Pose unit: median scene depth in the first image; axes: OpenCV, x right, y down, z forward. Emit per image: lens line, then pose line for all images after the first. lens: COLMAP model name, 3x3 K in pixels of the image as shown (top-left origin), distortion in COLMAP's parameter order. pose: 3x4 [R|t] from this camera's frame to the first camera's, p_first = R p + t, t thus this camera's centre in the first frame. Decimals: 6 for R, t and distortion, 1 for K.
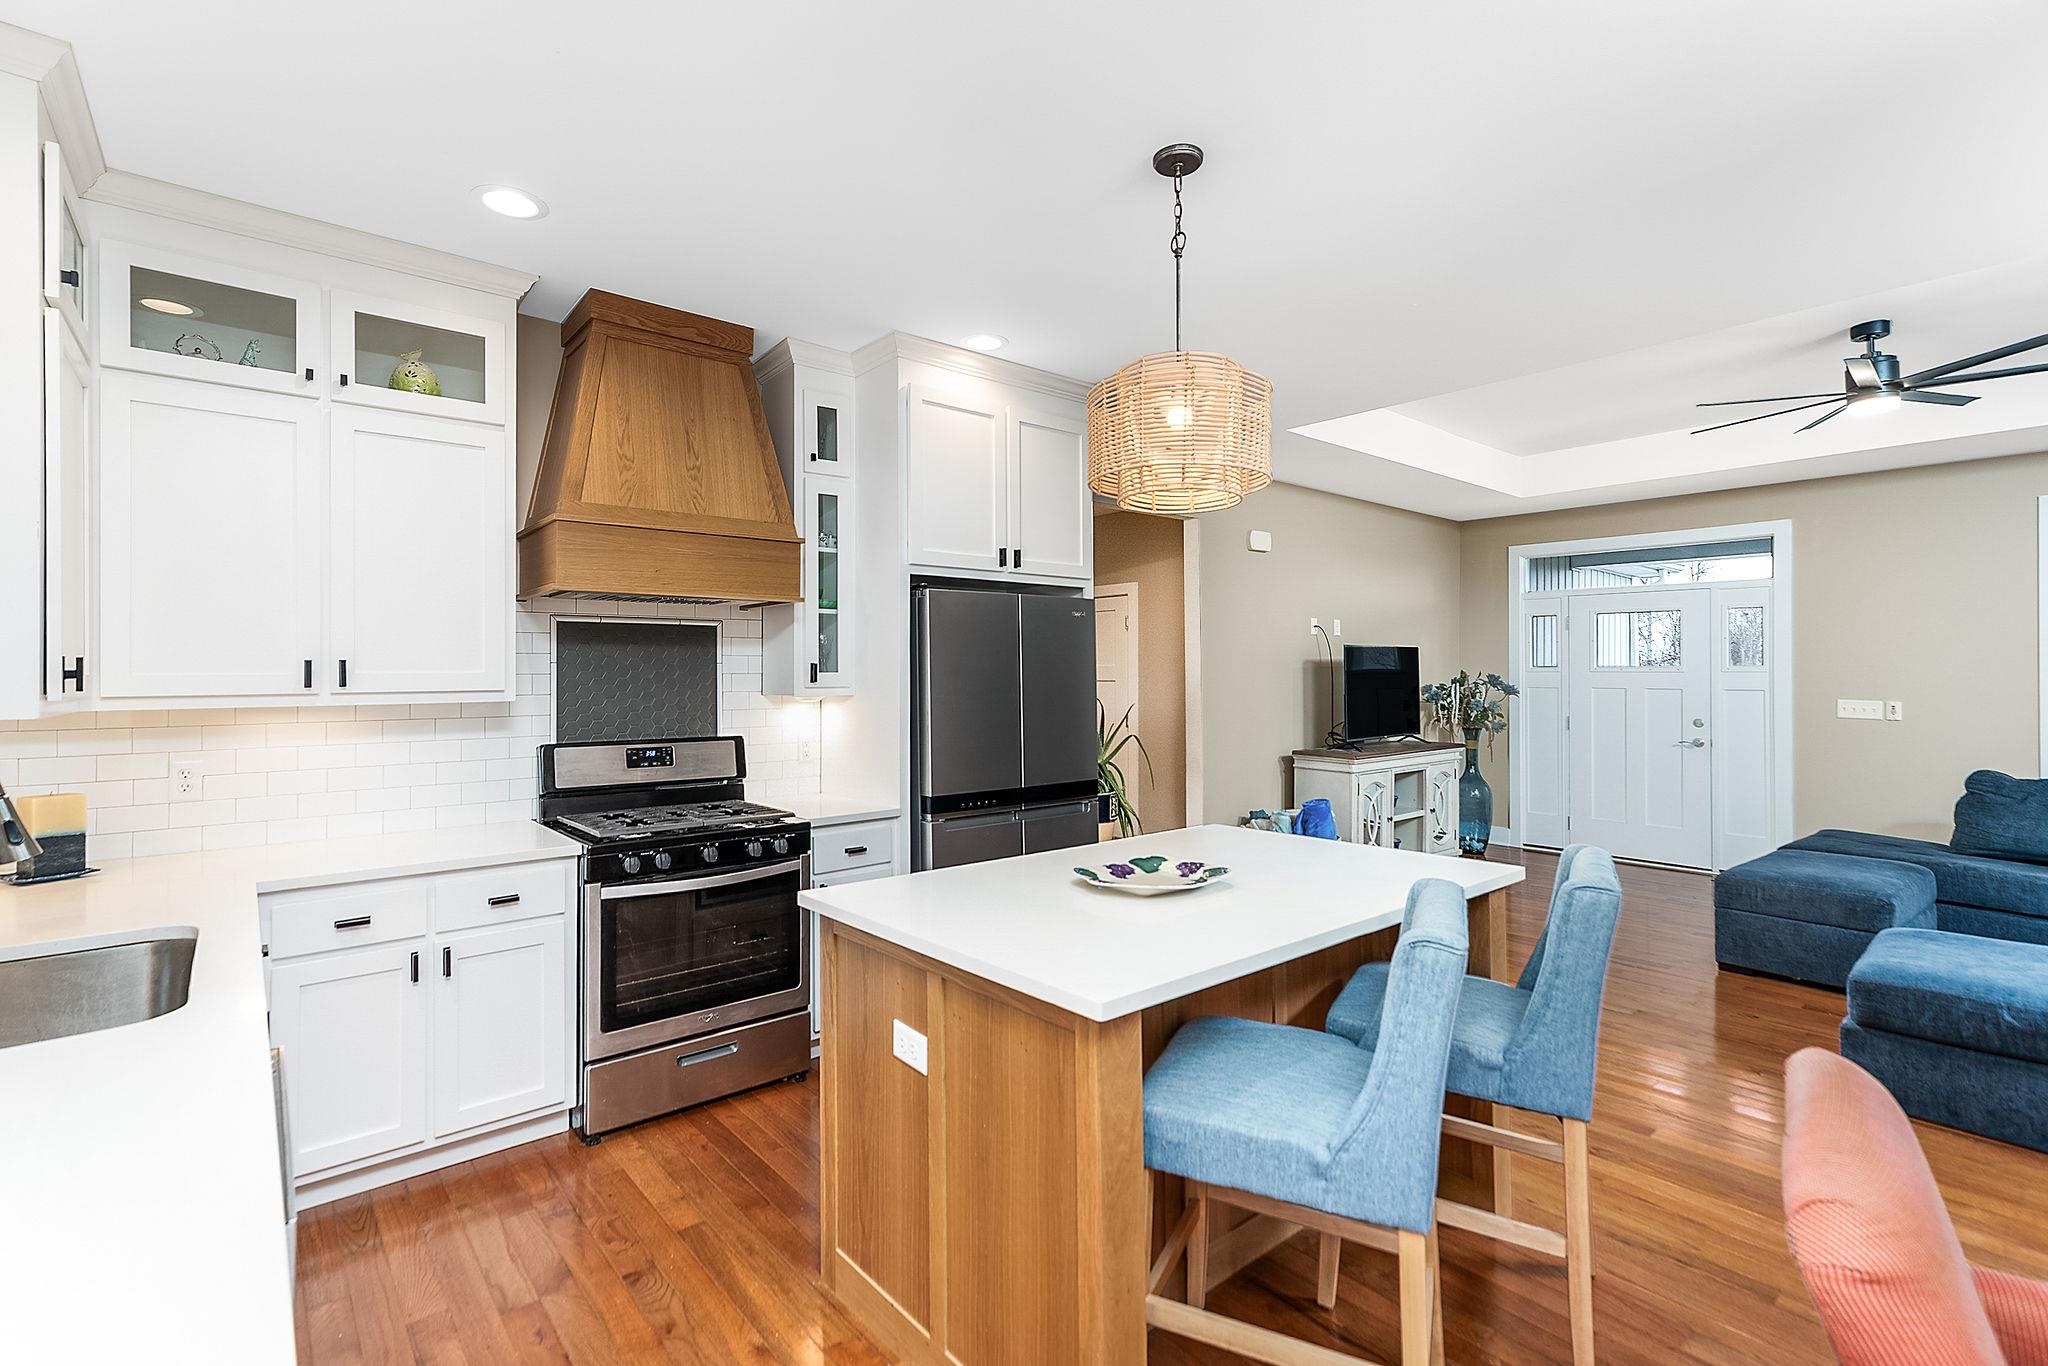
lens RADIAL K [[933.1, 0, 976.1], [0, 933.1, 658.1], [0, 0, 1]] dist [-0.000256, 0.006158]
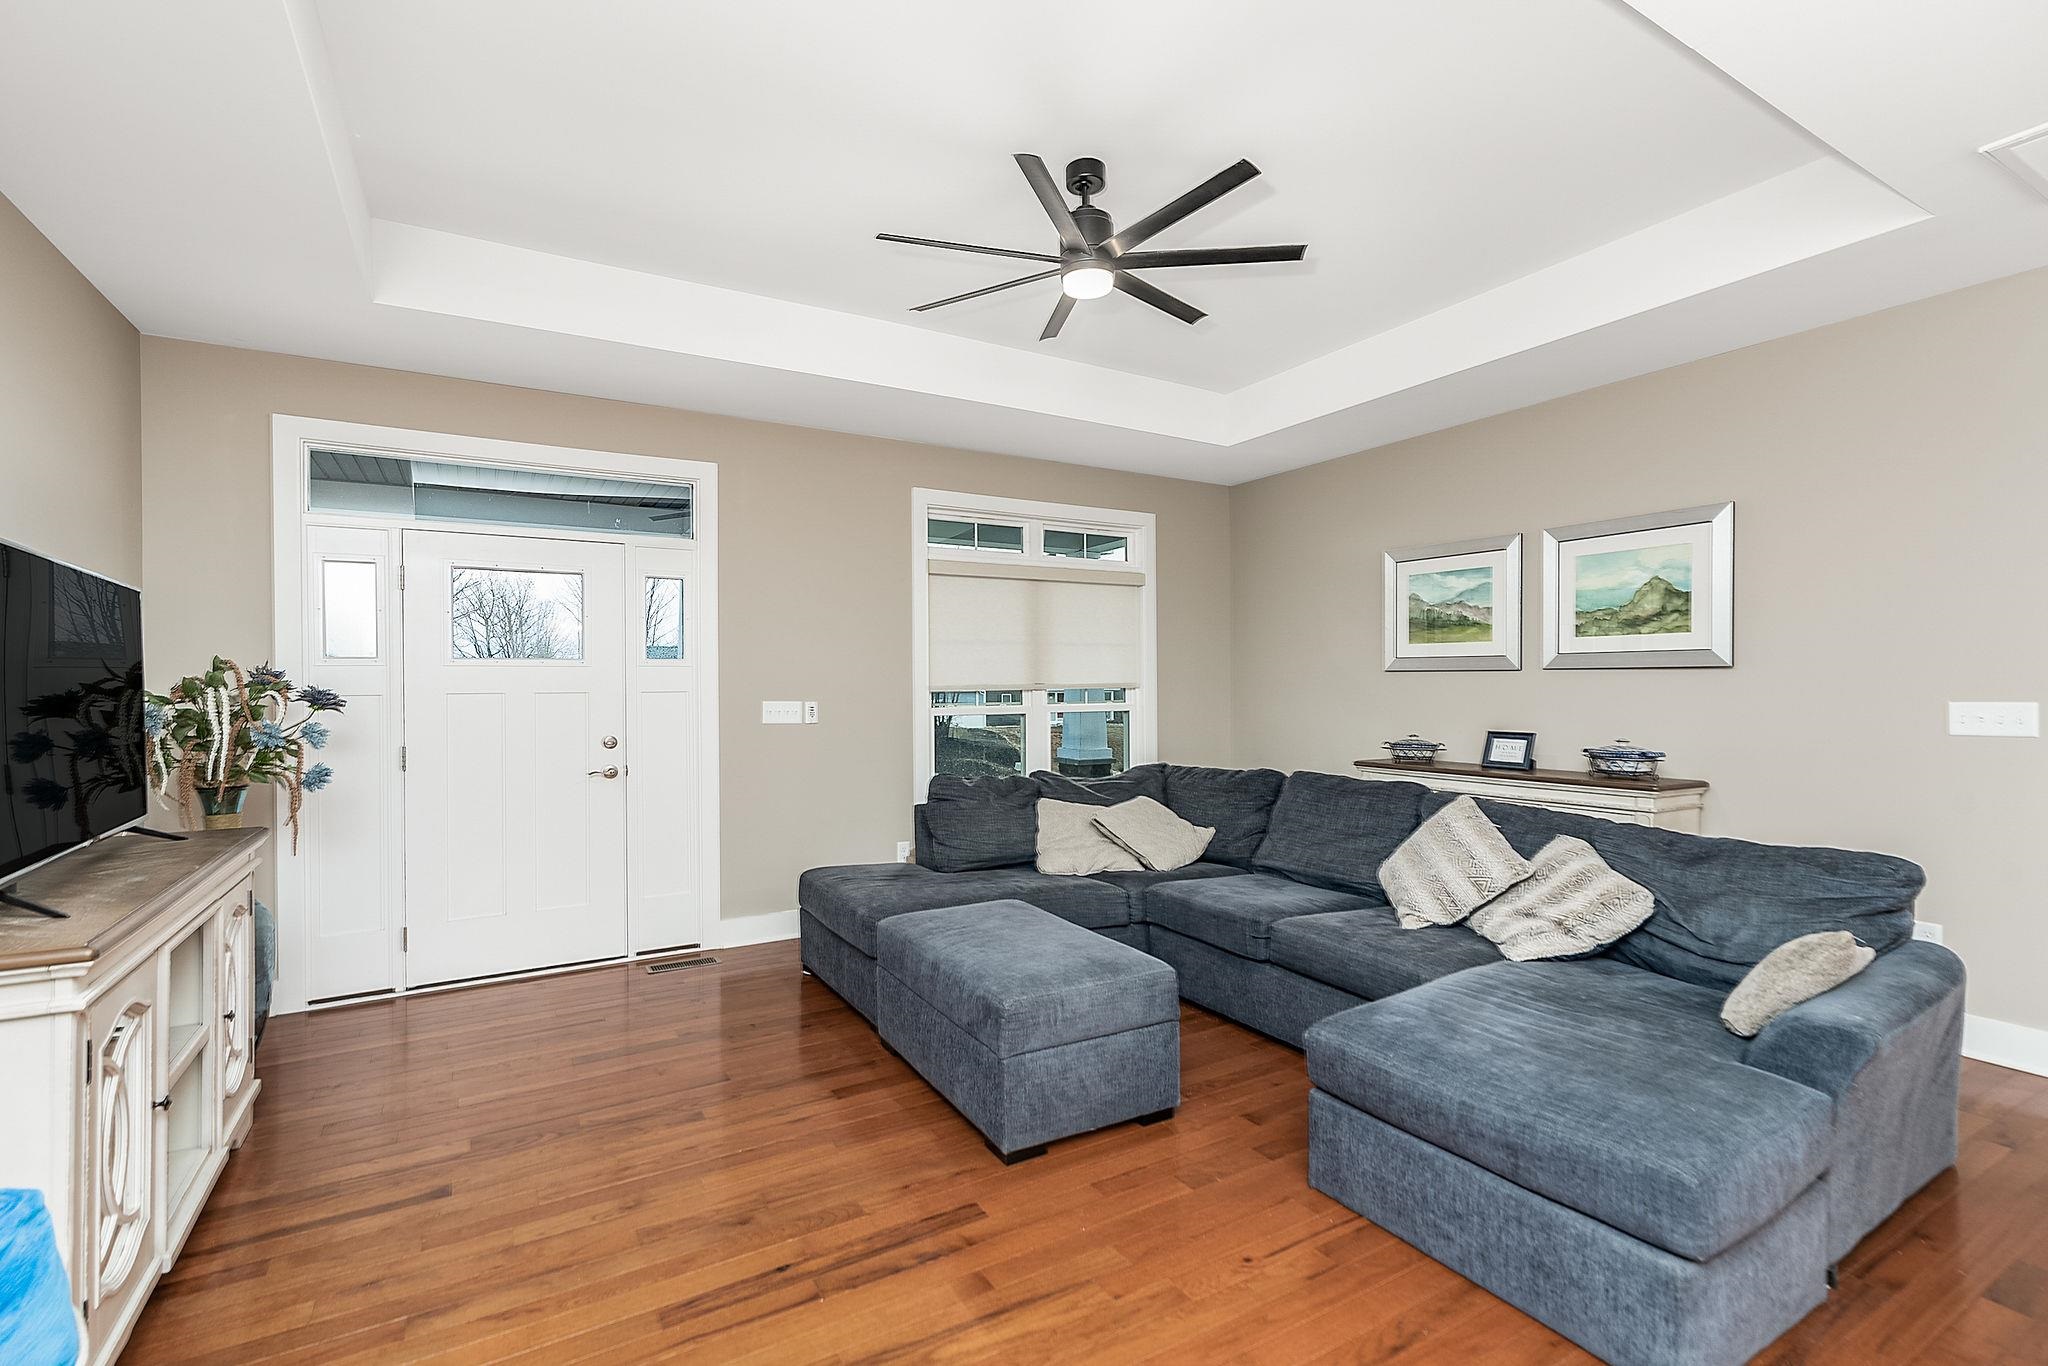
lens RADIAL K [[933.1, 0, 1030.8], [0, 933.1, 688.1], [0, 0, 1]] dist [-0.000256, 0.006158]
pose [[0.148651, -0.004734, 0.988878, 0.282723], [-0.004519, 0.999975, 0.005466, 0.046206], [-0.988879, -0.005281, 0.148626, 1.091535]]
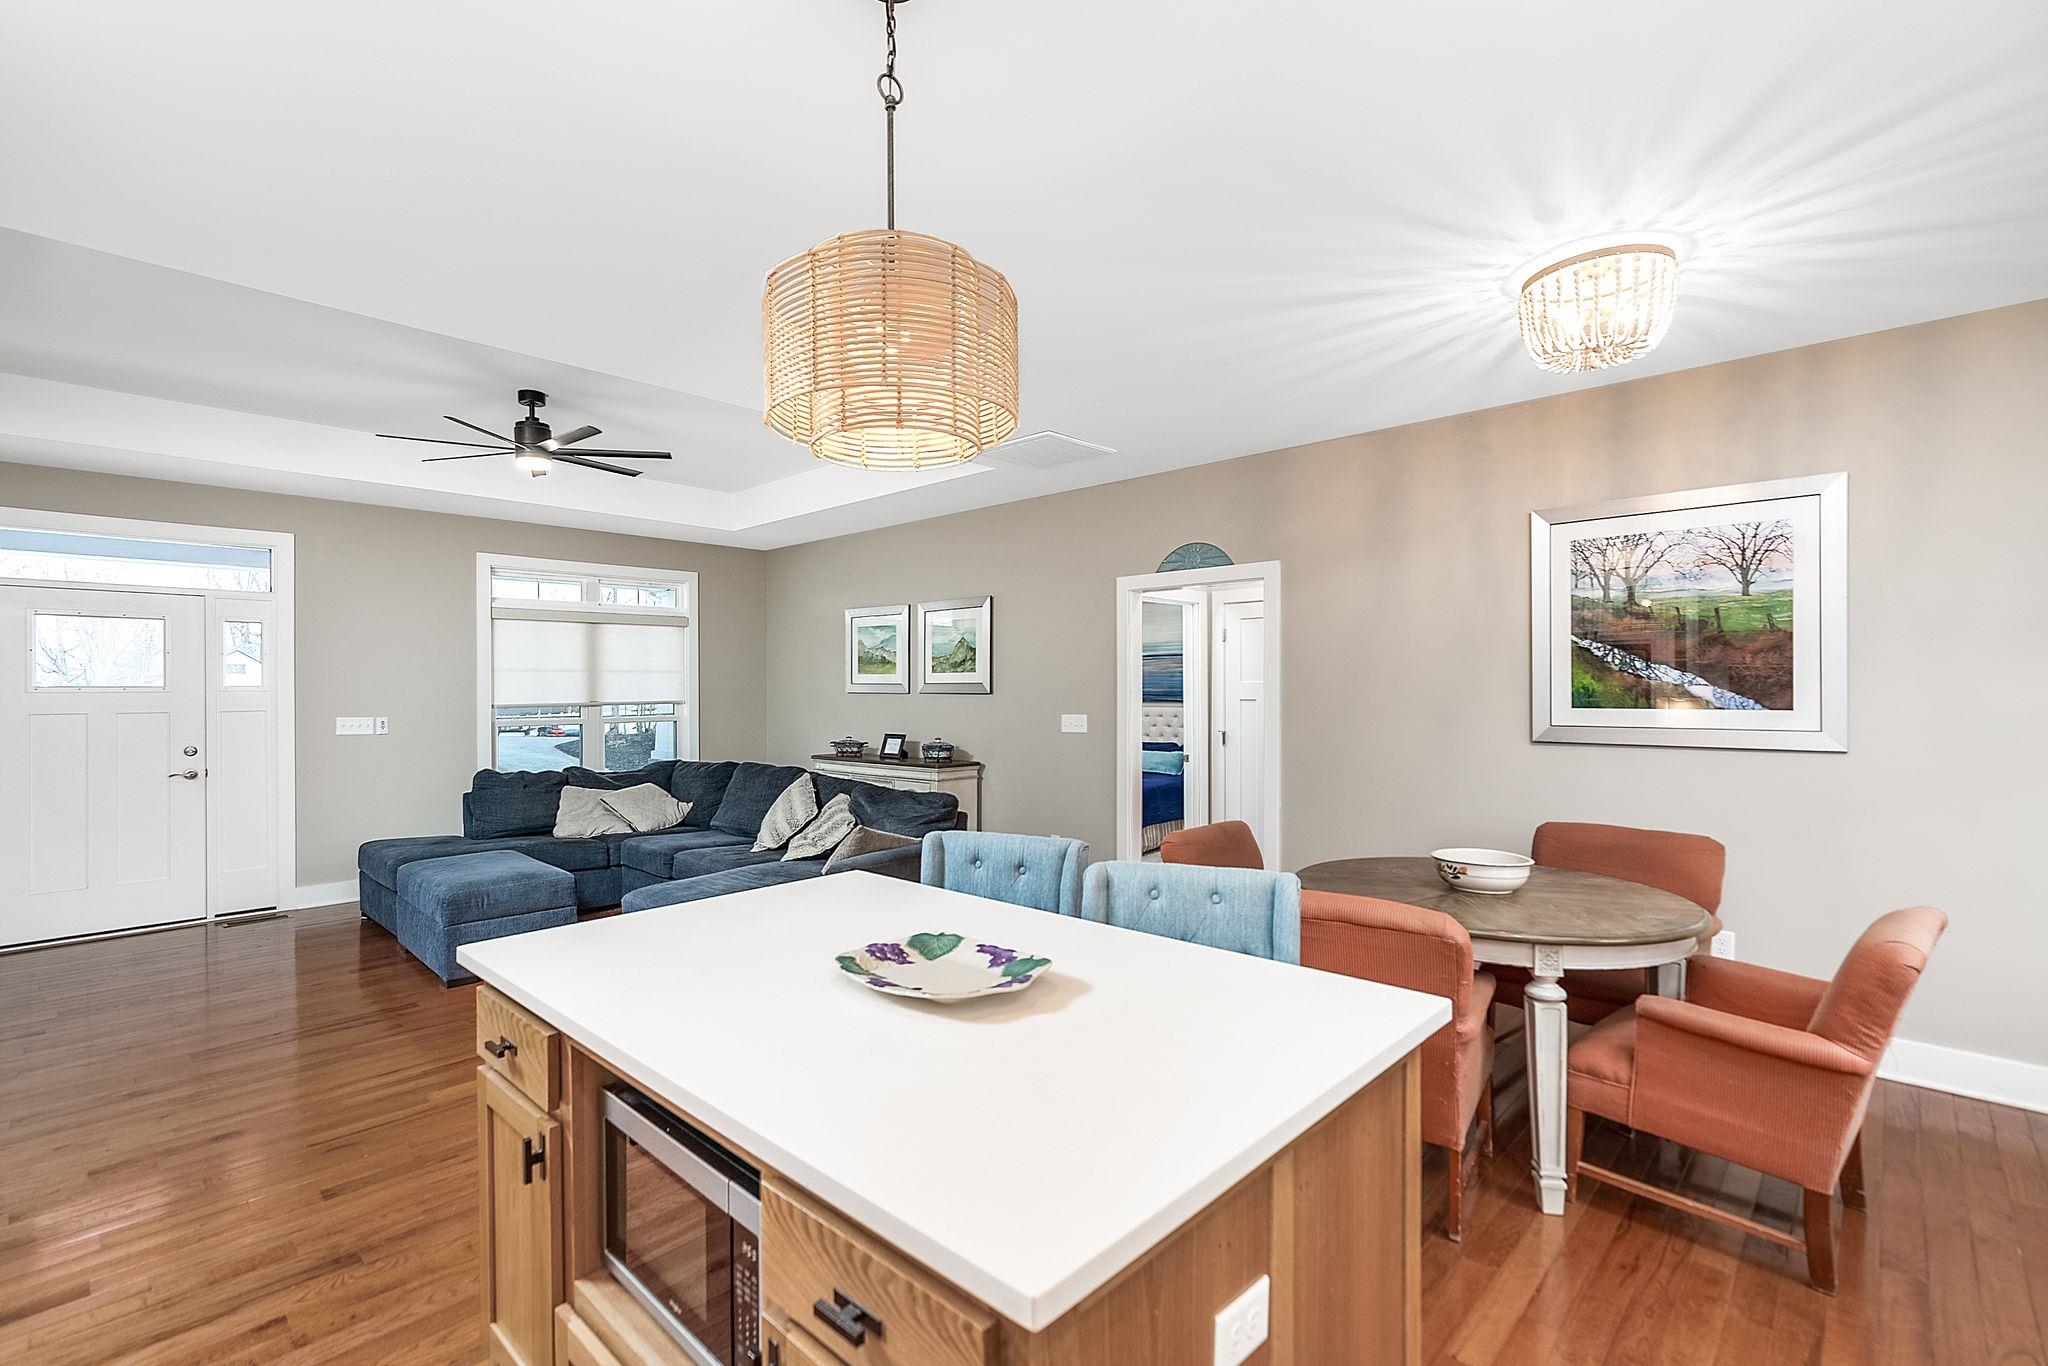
lens RADIAL K [[933.1, 0, 1023.8], [0, 933.1, 680.7], [0, 0, 1]] dist [-0.000256, 0.006158]
pose [[-0.124240, 0.006386, 0.992232, -0.325746], [-0.005440, 0.999960, -0.007117, 0.011363], [-0.992237, -0.006282, -0.124200, 0.626252]]
